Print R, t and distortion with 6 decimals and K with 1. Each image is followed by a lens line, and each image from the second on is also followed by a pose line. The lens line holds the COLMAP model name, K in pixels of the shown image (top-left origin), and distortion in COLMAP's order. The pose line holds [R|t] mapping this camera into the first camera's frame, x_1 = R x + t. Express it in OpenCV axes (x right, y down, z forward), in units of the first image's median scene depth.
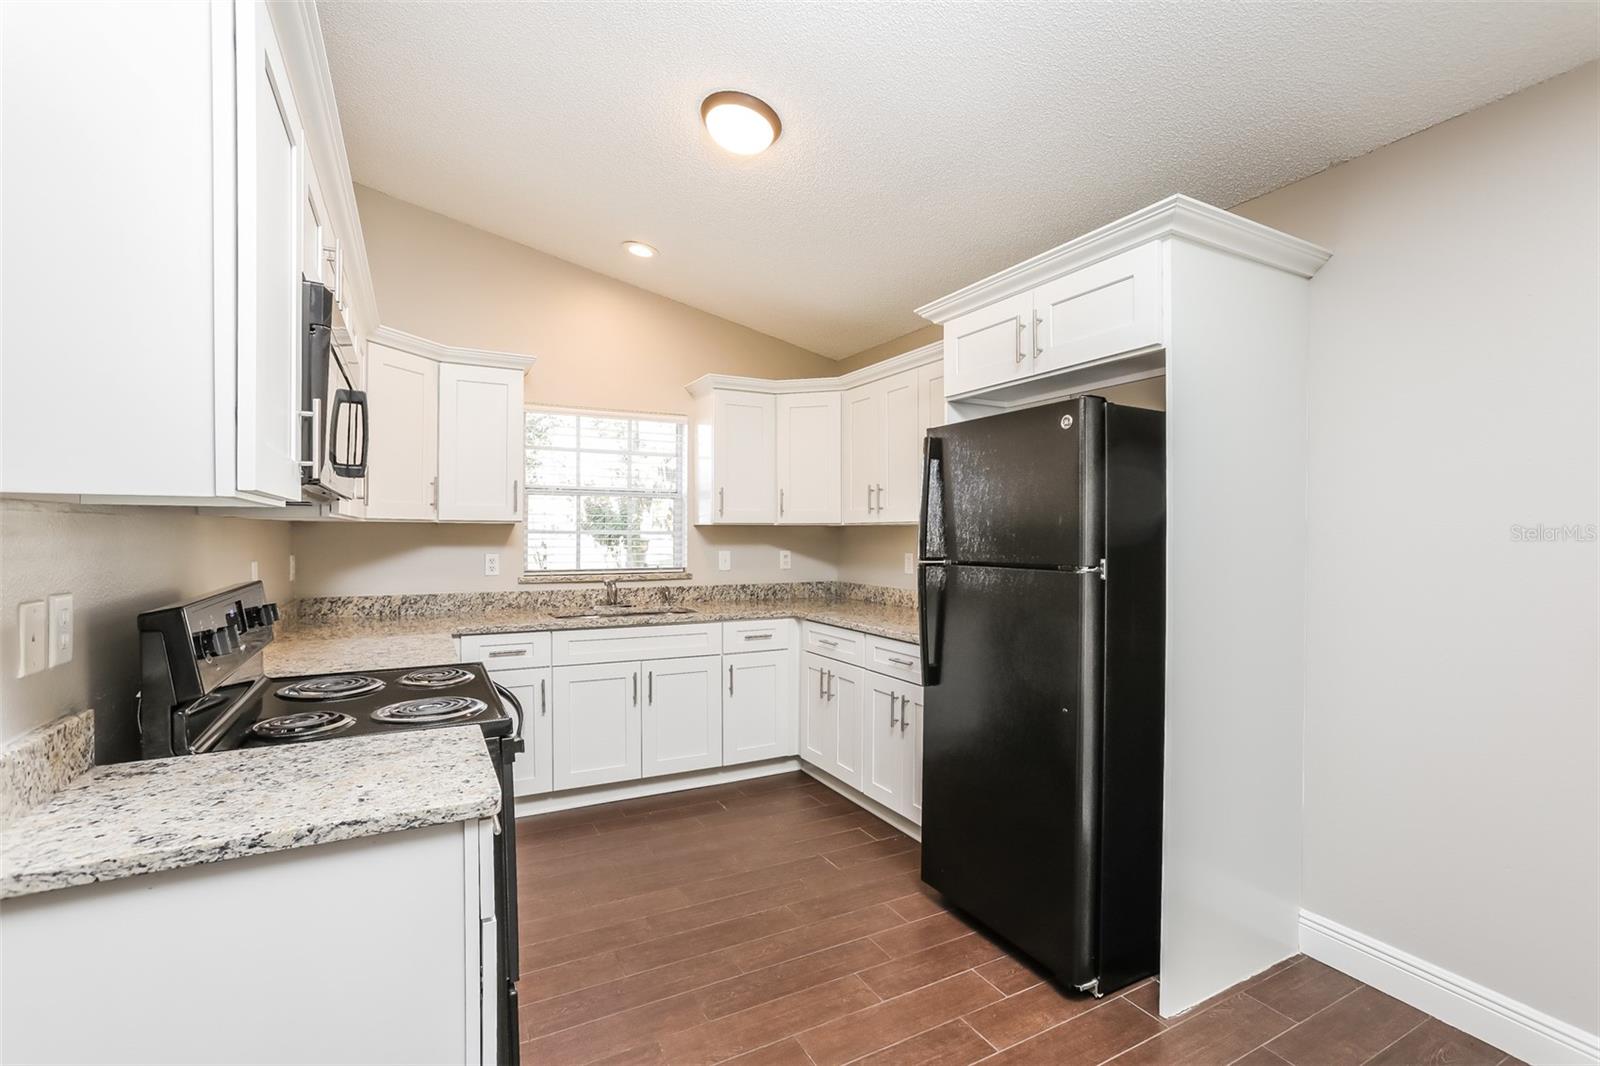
lens RADIAL K [[734.9, 0, 802.8], [0, 734.9, 530.9], [0, 0, 1]] dist [-0.063617, 0.027871]
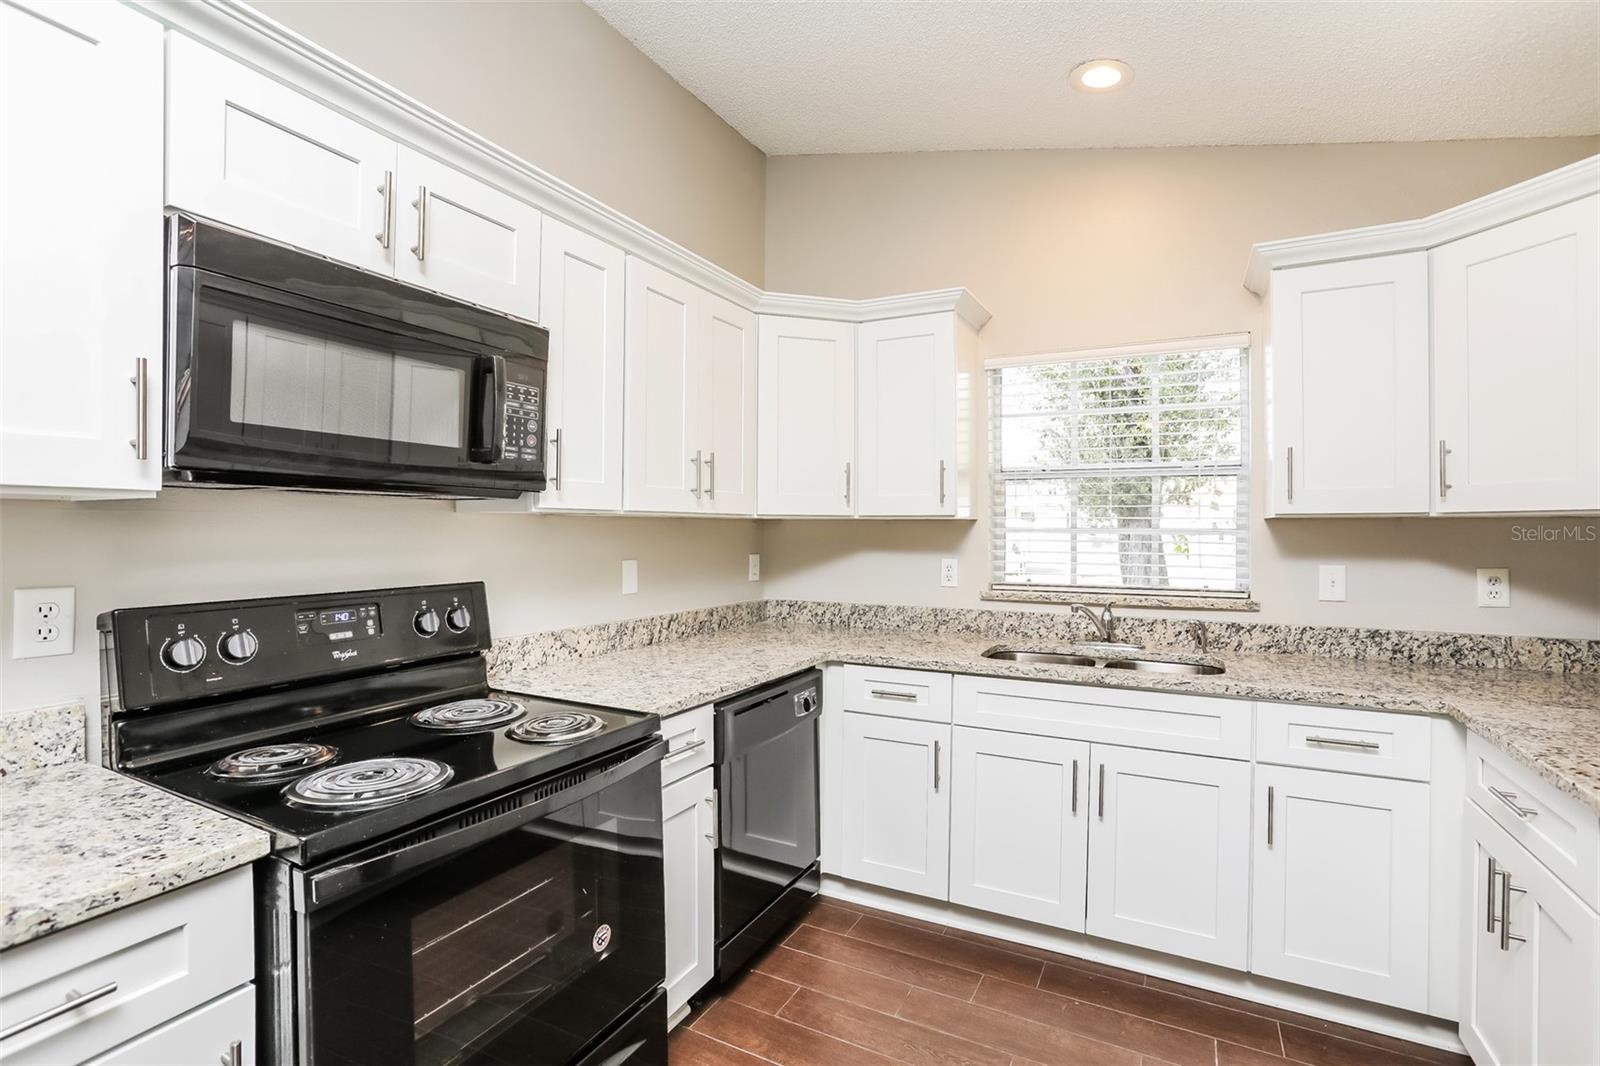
lens RADIAL K [[734.9, 0, 802.8], [0, 734.9, 530.9], [0, 0, 1]] dist [-0.063617, 0.027871]
pose [[0.559438, -0.001391, -0.828871, 0.131121], [-0.000262, 0.999998, -0.001855, 0.003087], [0.828872, 0.001255, 0.559437, 0.424284]]
